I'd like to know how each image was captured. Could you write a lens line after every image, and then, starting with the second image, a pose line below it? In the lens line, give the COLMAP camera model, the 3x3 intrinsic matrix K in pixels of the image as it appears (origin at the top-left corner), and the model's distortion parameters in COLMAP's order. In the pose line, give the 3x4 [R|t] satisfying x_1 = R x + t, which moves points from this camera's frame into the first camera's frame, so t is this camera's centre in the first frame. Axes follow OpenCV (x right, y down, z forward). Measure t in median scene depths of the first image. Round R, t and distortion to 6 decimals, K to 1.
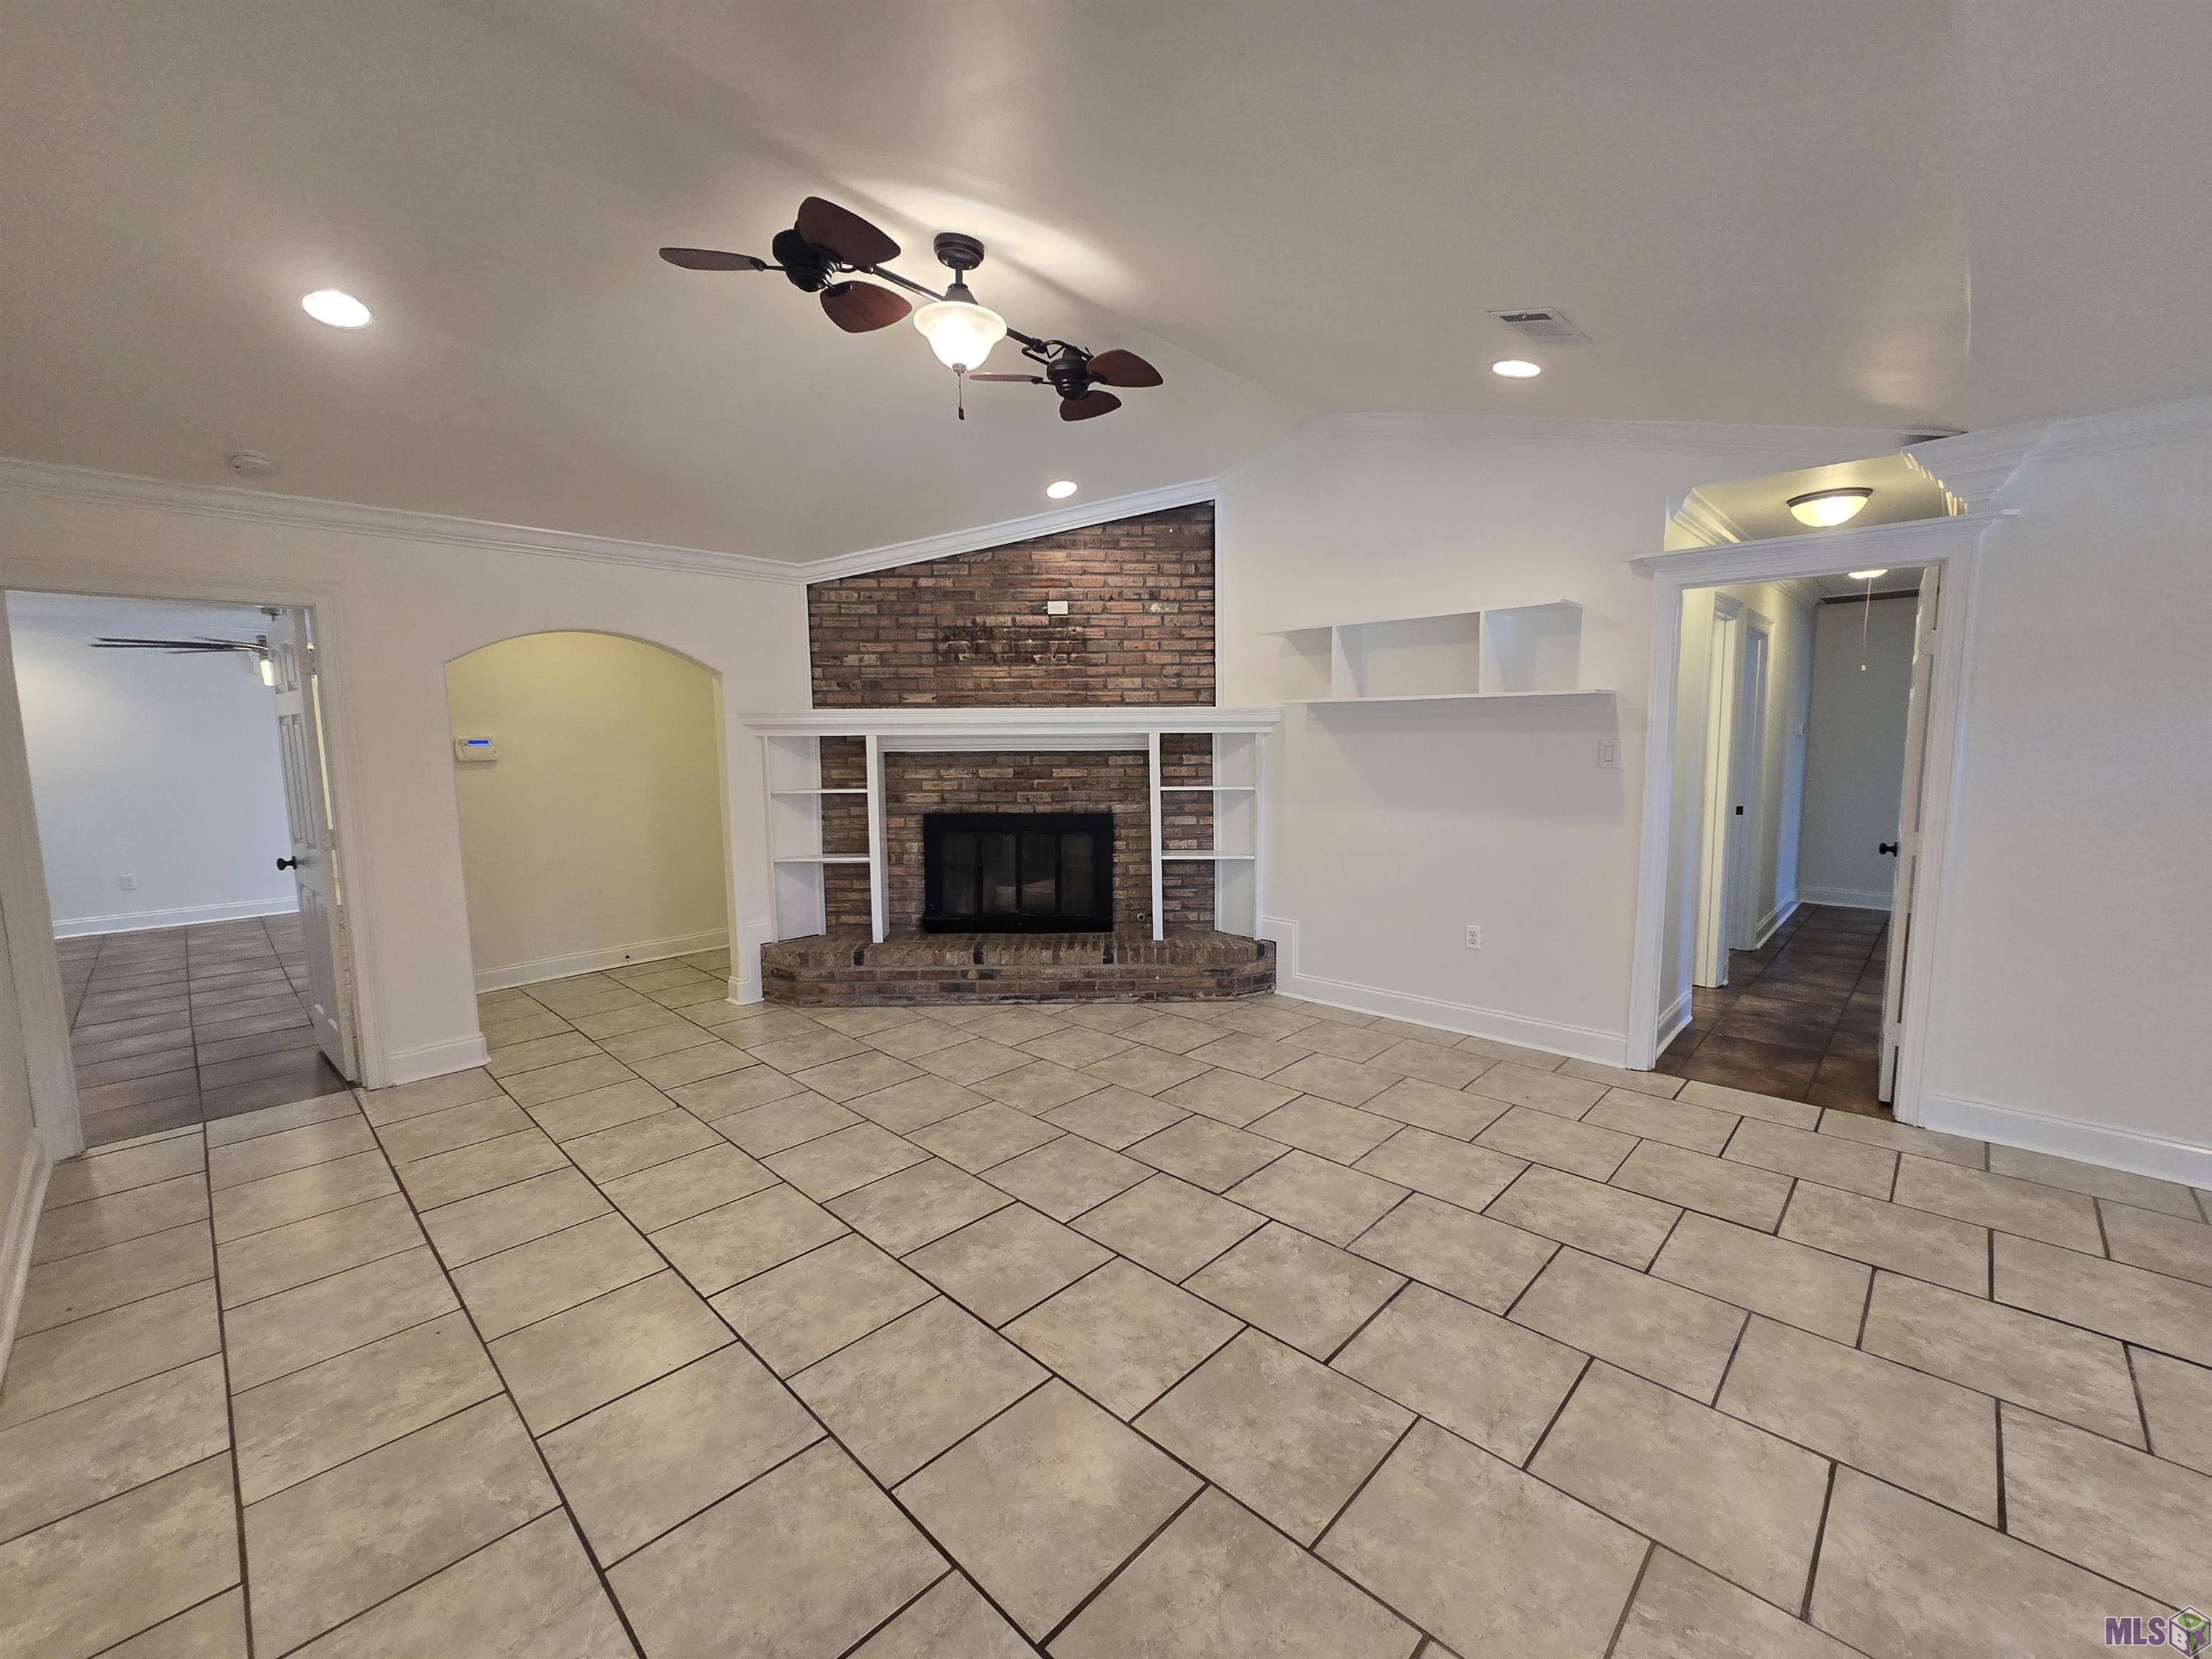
lens RADIAL K [[907.5, 0, 1119.8], [0, 907.5, 830.1], [0, 0, 1]] dist [-0.005158, 0.001749]
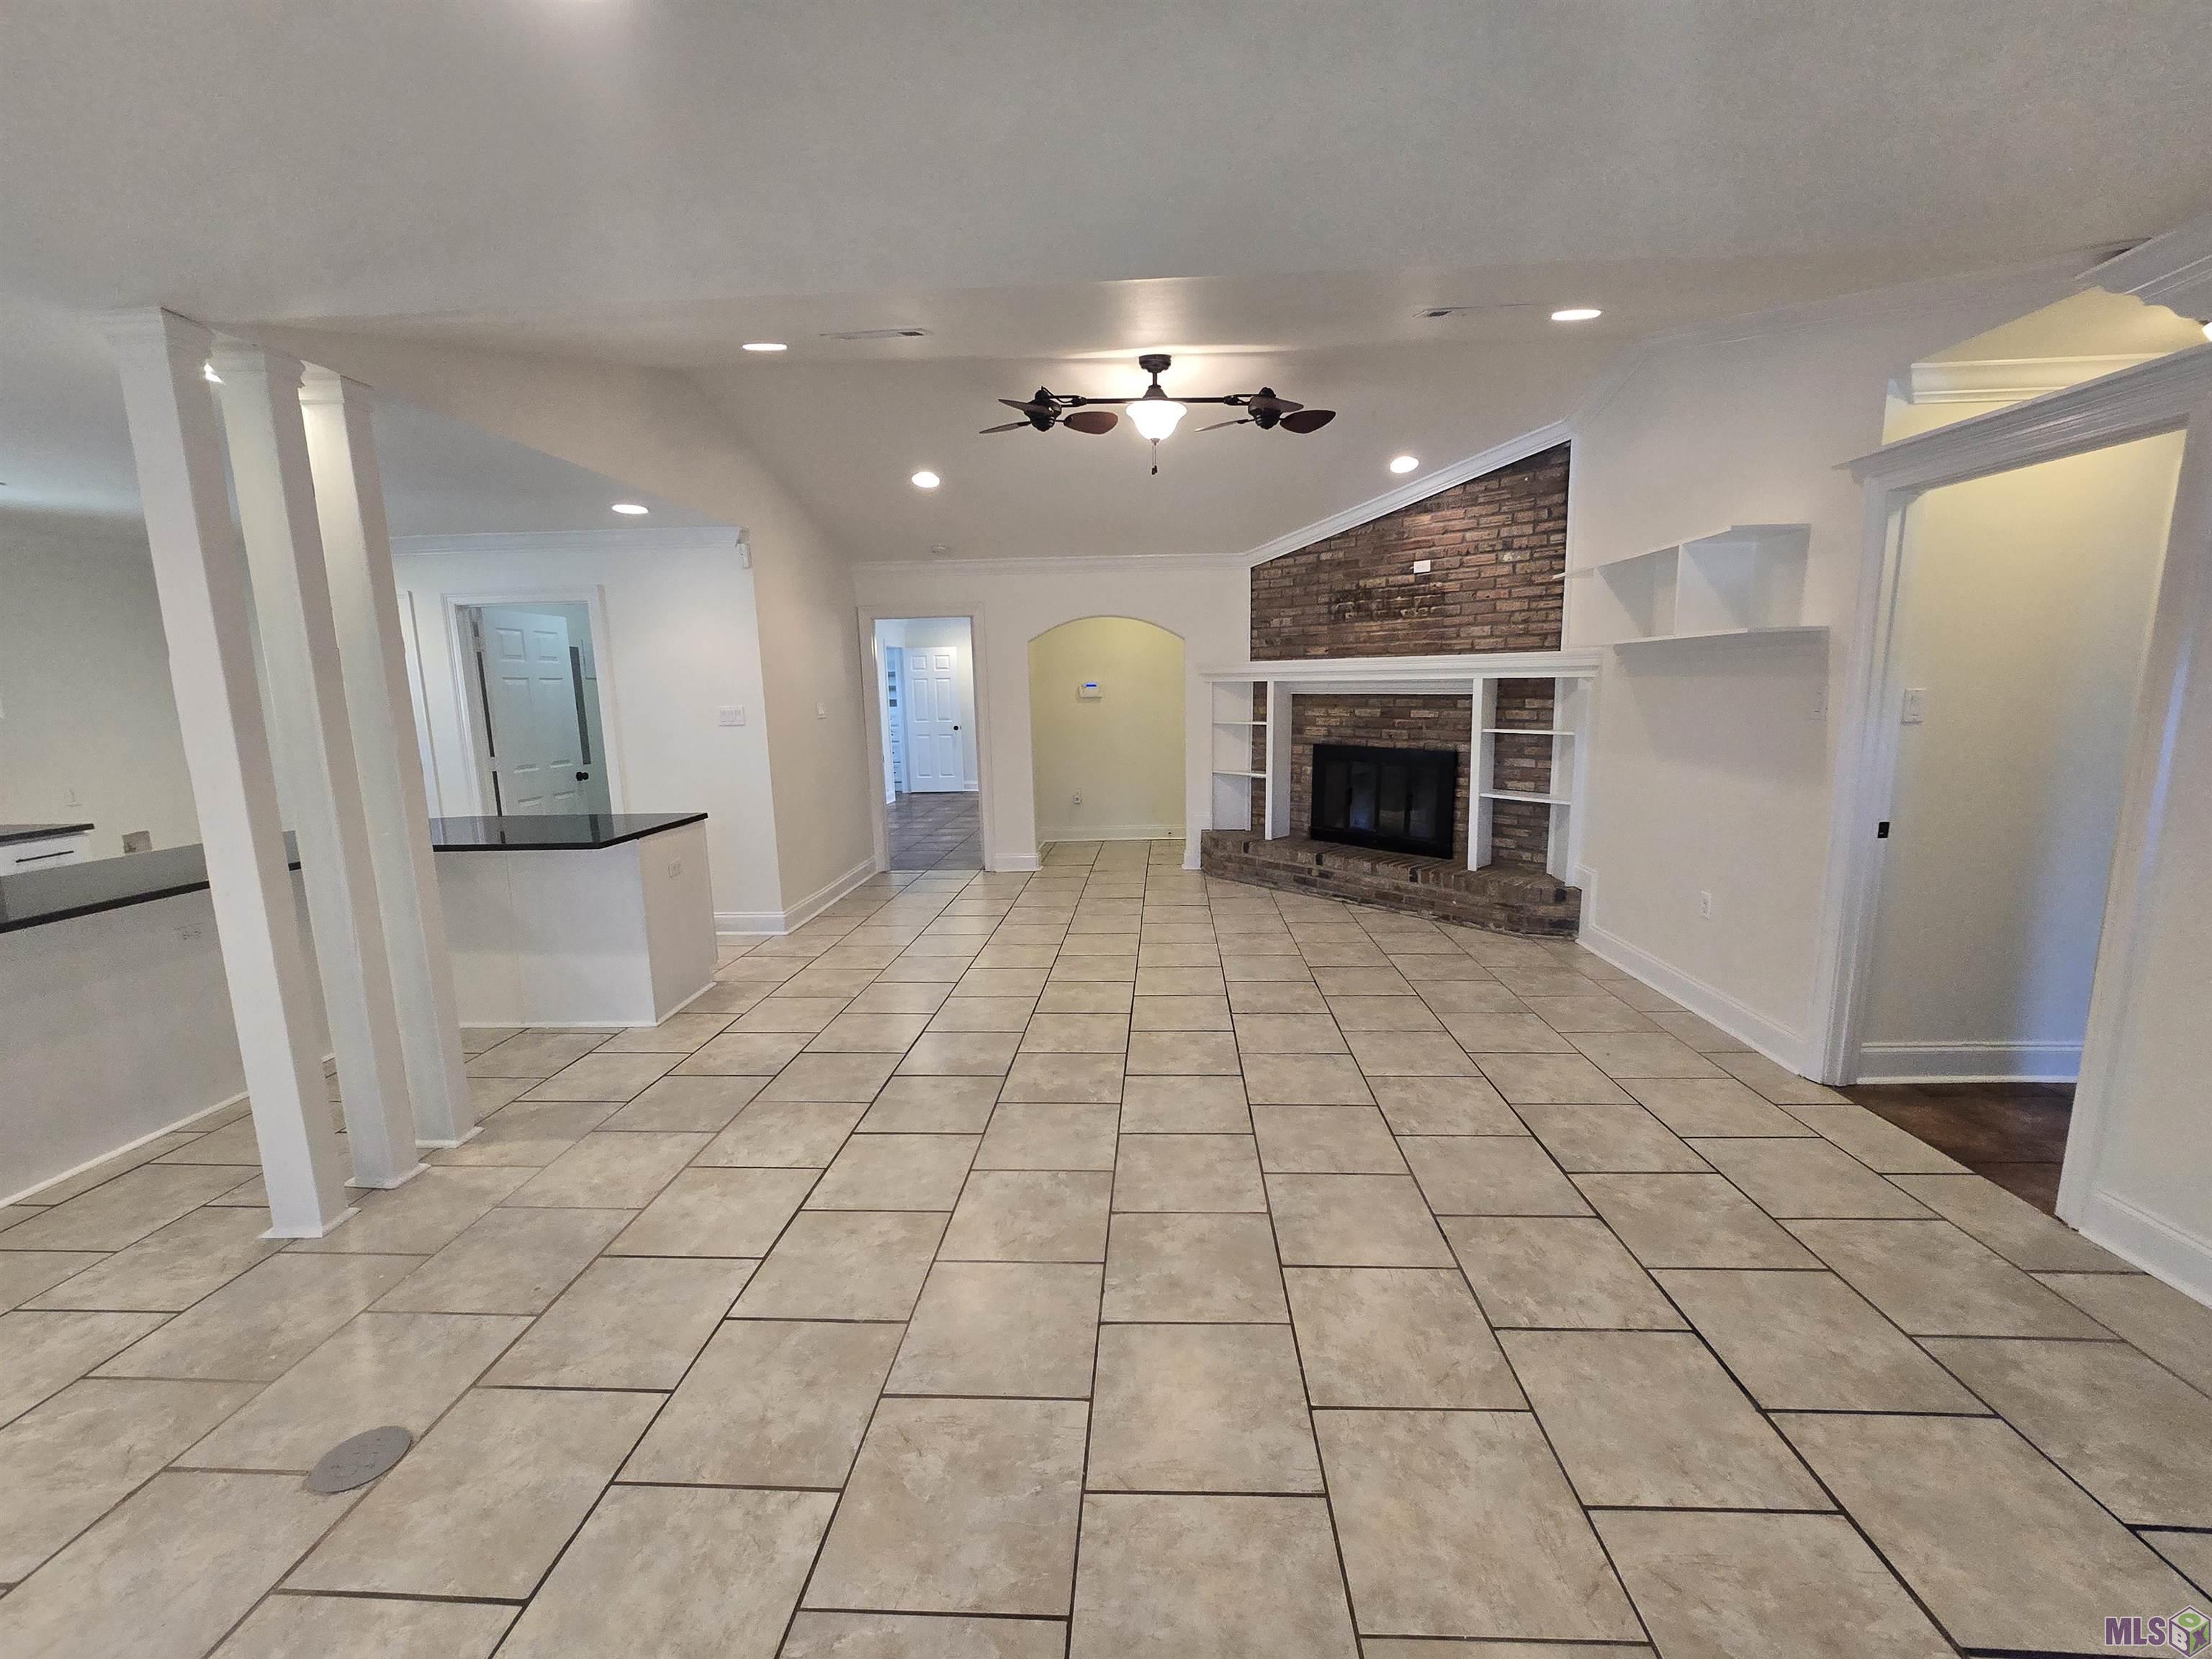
lens RADIAL K [[907.5, 0, 1117.4], [0, 907.5, 828.8], [0, 0, 1]] dist [-0.005158, 0.001749]
pose [[0.651398, 0.118107, -0.749487, 0.767606], [-0.071089, 0.992965, 0.094690, -0.001080], [0.755398, -0.008400, 0.655212, -0.037719]]
